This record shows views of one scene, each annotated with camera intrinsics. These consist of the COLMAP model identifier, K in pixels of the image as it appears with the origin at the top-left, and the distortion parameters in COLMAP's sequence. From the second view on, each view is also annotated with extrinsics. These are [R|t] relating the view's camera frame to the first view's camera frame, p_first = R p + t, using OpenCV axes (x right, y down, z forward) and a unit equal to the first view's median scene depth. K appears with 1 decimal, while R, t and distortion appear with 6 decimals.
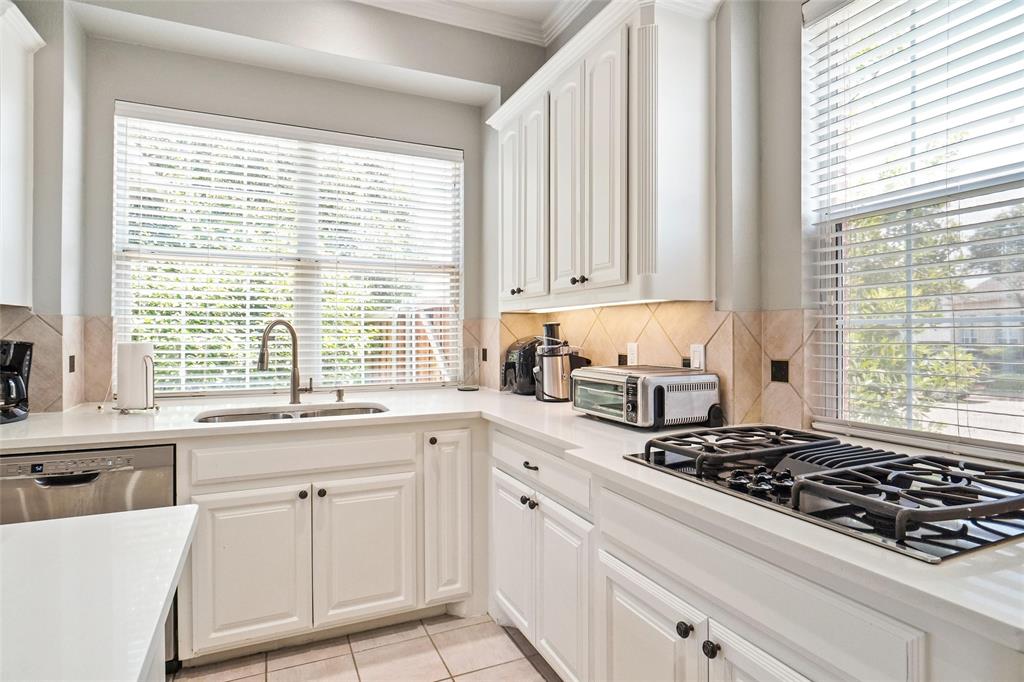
lens RADIAL K [[539.9, 0, 510.1], [0, 539.9, 334.1], [0, 0, 1]] dist [-0.007350, -0.000756]
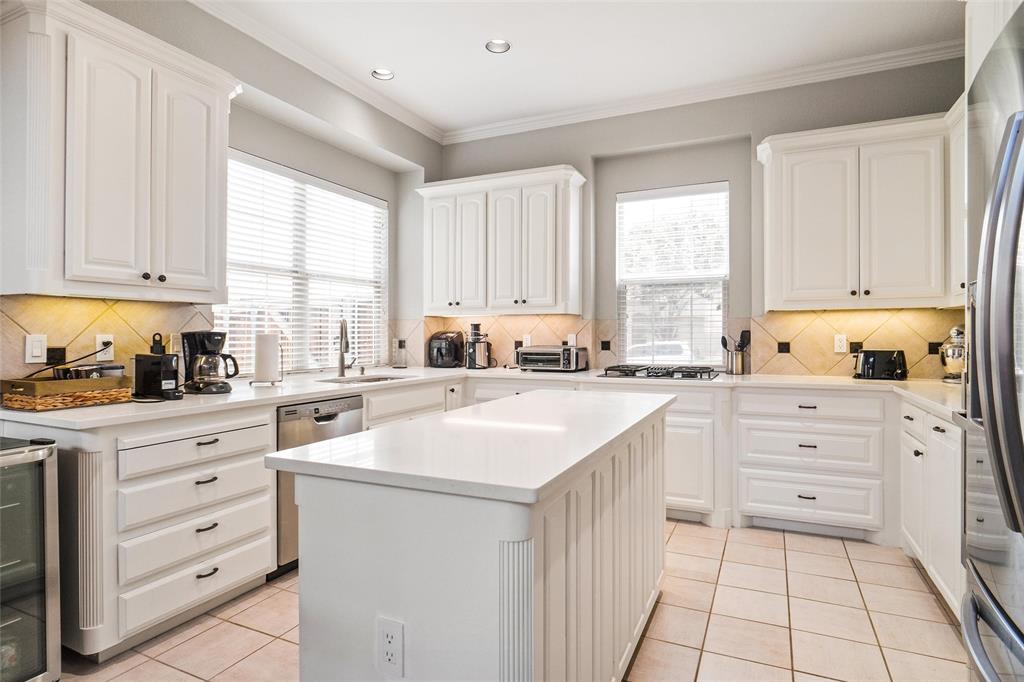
lens RADIAL K [[539.9, 0, 517.4], [0, 539.9, 334.0], [0, 0, 1]] dist [-0.007350, -0.000756]
pose [[0.761204, 0.001382, 0.648511, -0.955880], [-0.000123, 0.999998, -0.001987, 0.016673], [-0.648513, 0.001433, 0.761203, -0.394527]]
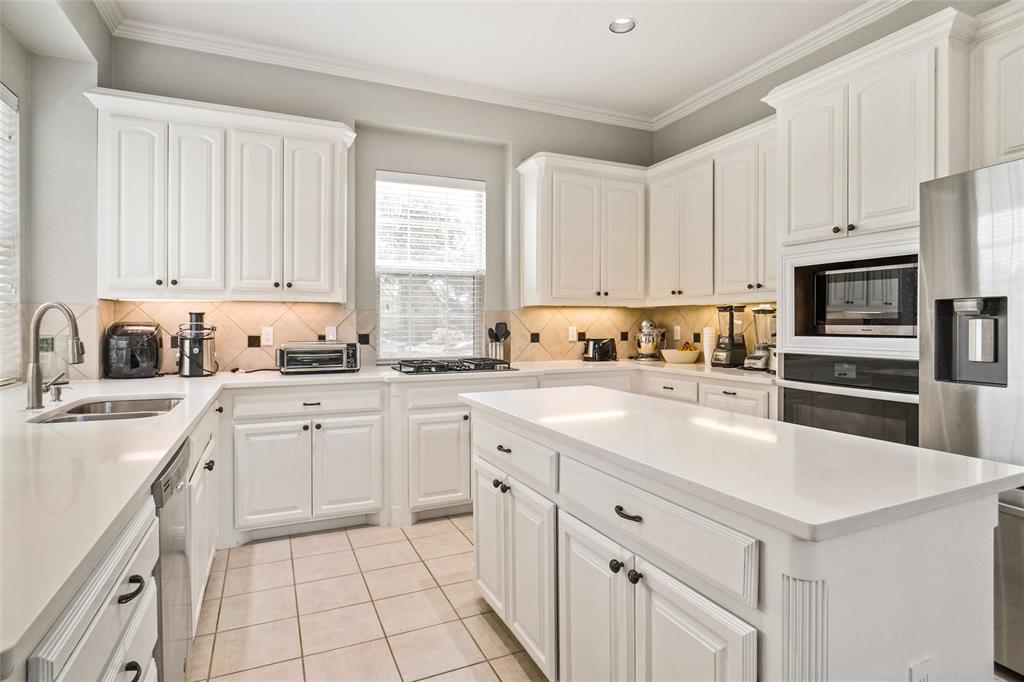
lens RADIAL K [[591.2, 0, 530.6], [0, 591.2, 328.8], [0, 0, 1]] dist [-0.009365, -0.001581]
pose [[-0.031254, -0.000174, 0.999511, -1.285693], [0.005535, 0.999985, 0.000347, 0.021409], [-0.999496, 0.005543, -0.031253, 0.311239]]
